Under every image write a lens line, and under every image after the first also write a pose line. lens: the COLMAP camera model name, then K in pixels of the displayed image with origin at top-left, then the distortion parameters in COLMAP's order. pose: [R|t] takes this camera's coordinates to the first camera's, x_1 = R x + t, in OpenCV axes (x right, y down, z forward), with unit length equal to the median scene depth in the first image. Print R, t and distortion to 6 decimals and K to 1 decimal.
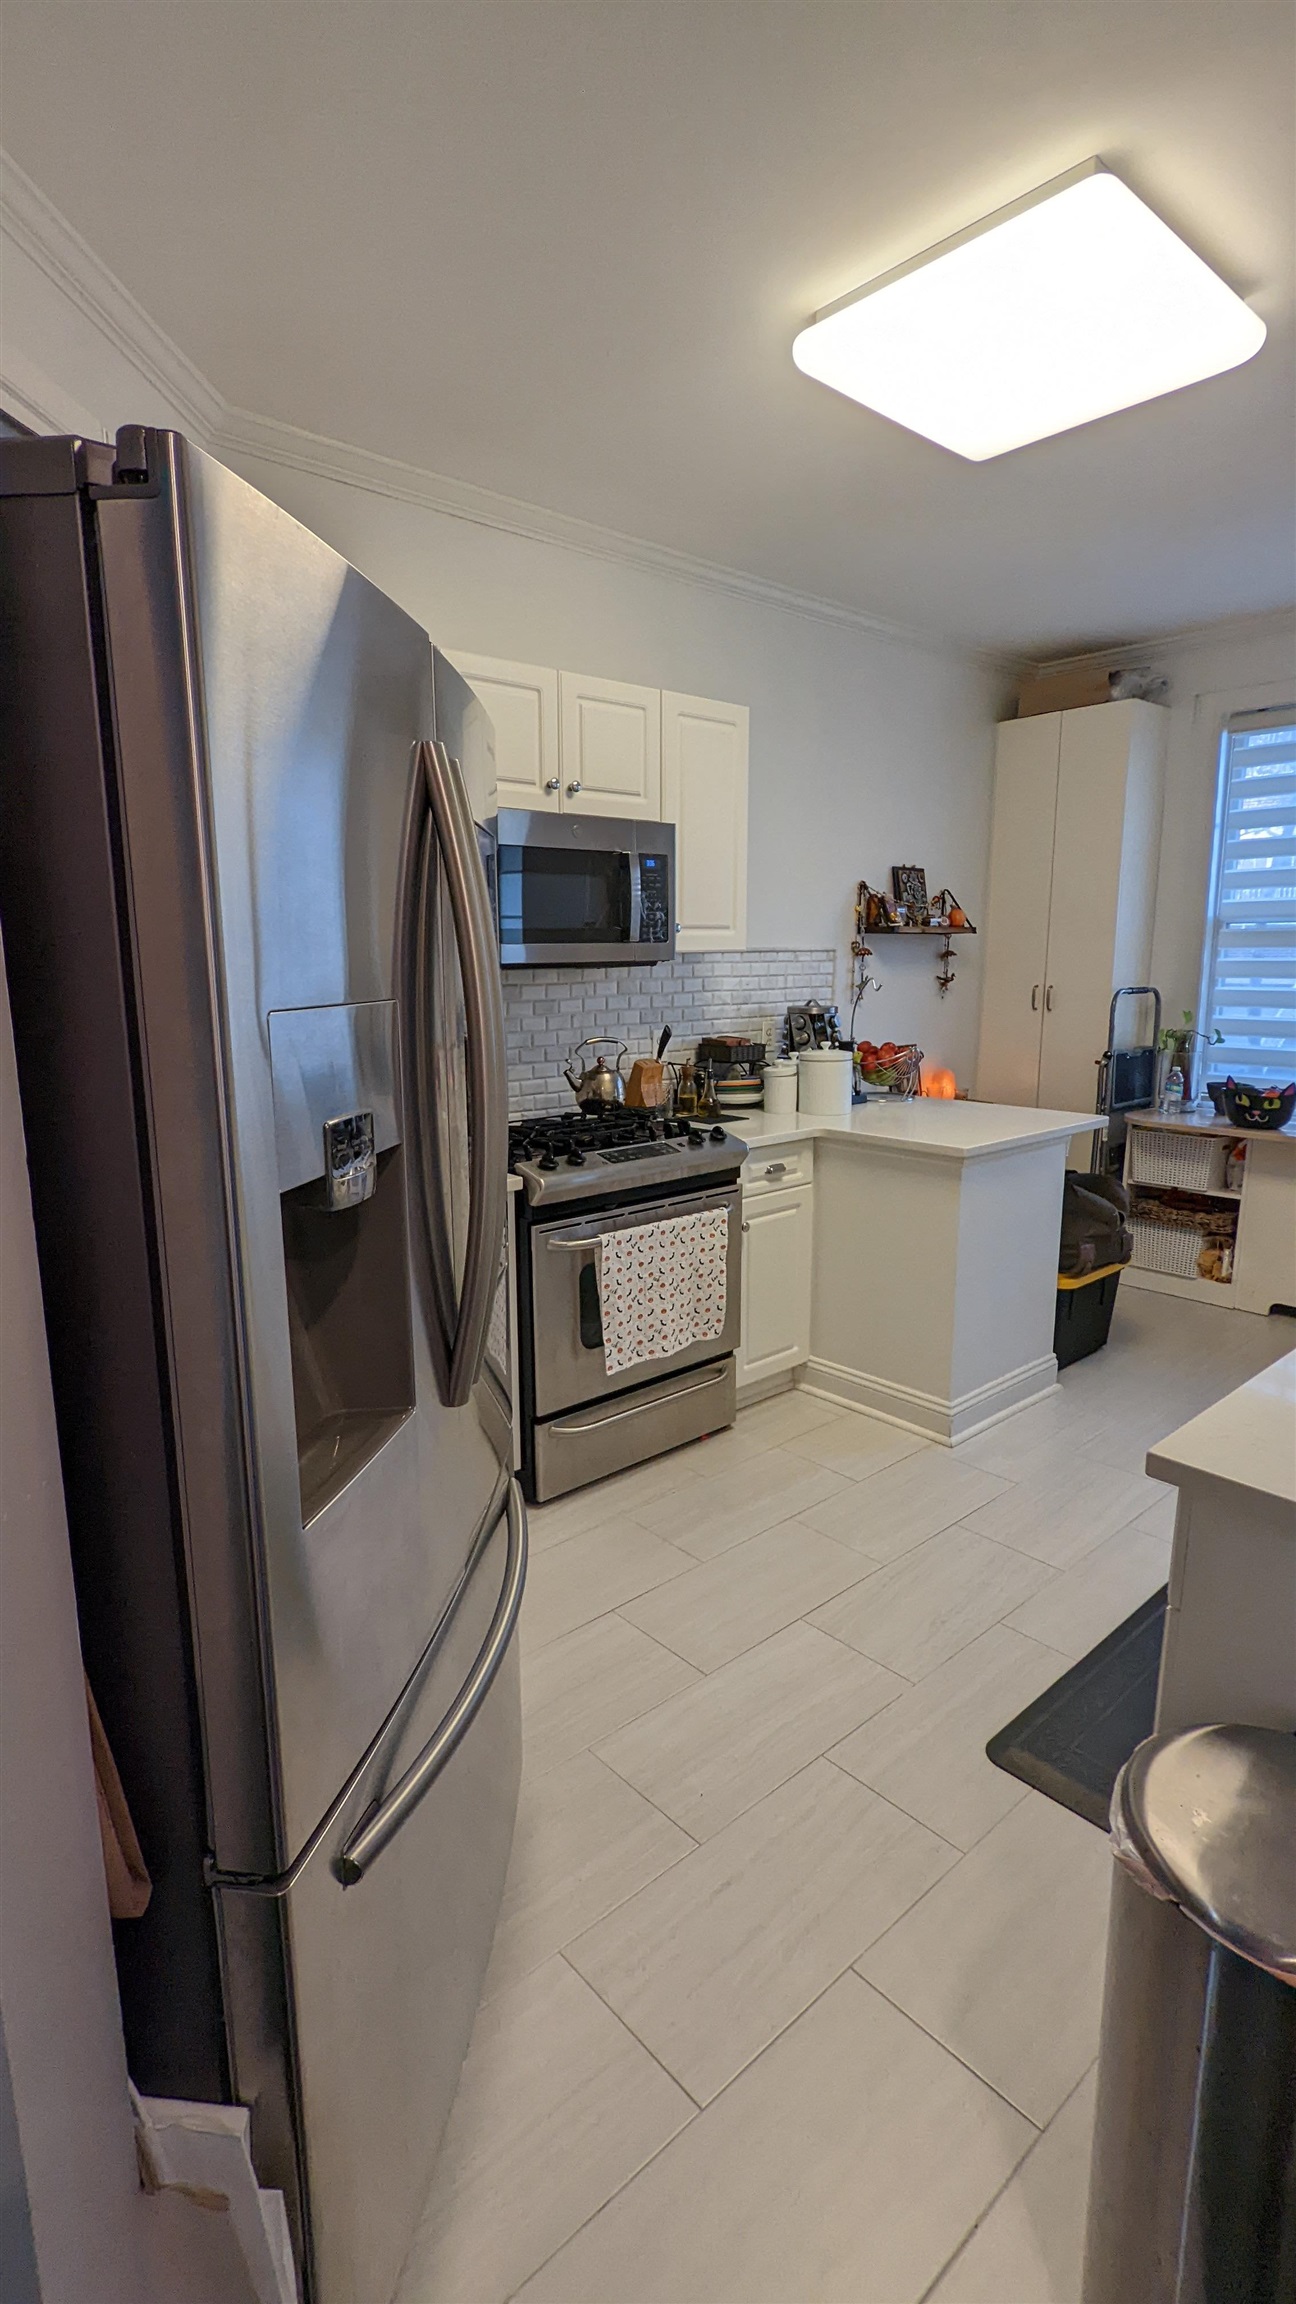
lens RADIAL K [[1091.7, 0, 652.9], [0, 1091.7, 1152.1], [0, 0, 1]] dist [-0.024529, -0.000430]
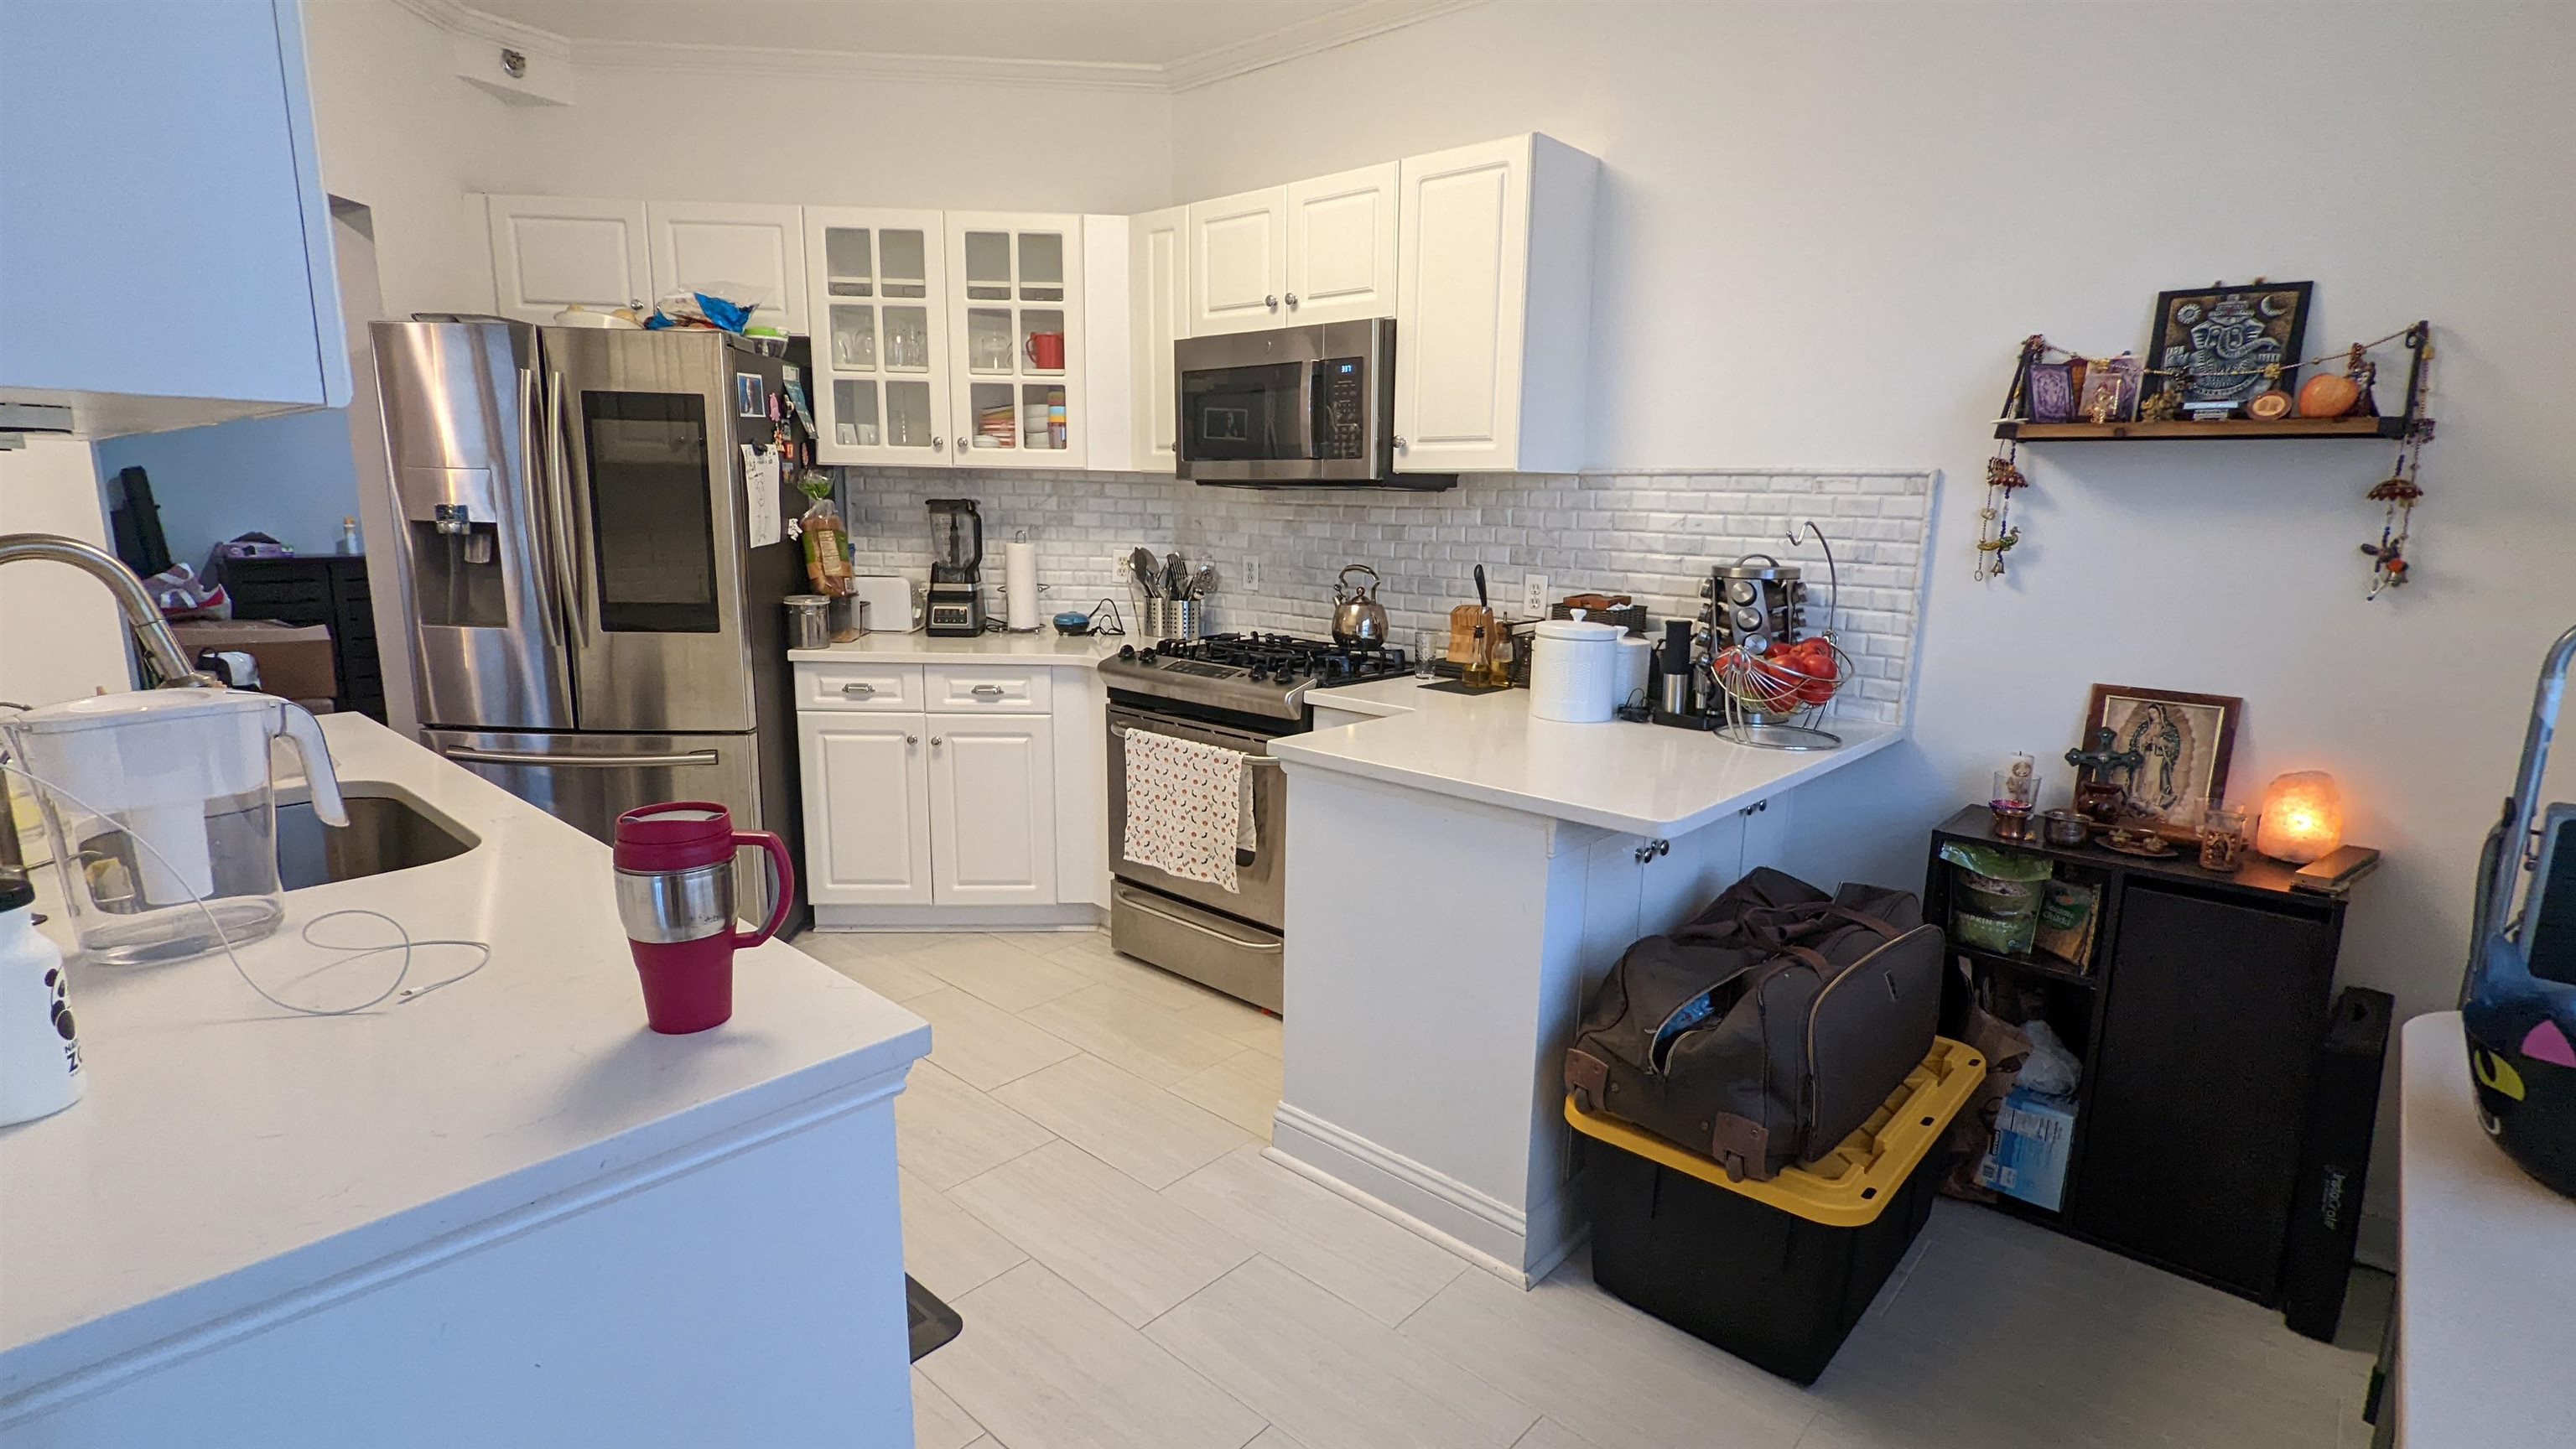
lens RADIAL K [[1220.6, 0, 1293.7], [0, 1220.6, 731.2], [0, 0, 1]] dist [-0.024529, -0.000430]
pose [[0.108822, 0.200421, -0.973647, 0.853930], [-0.193742, 0.964957, 0.176978, -0.124507], [0.974998, 0.169377, 0.143839, 0.727221]]
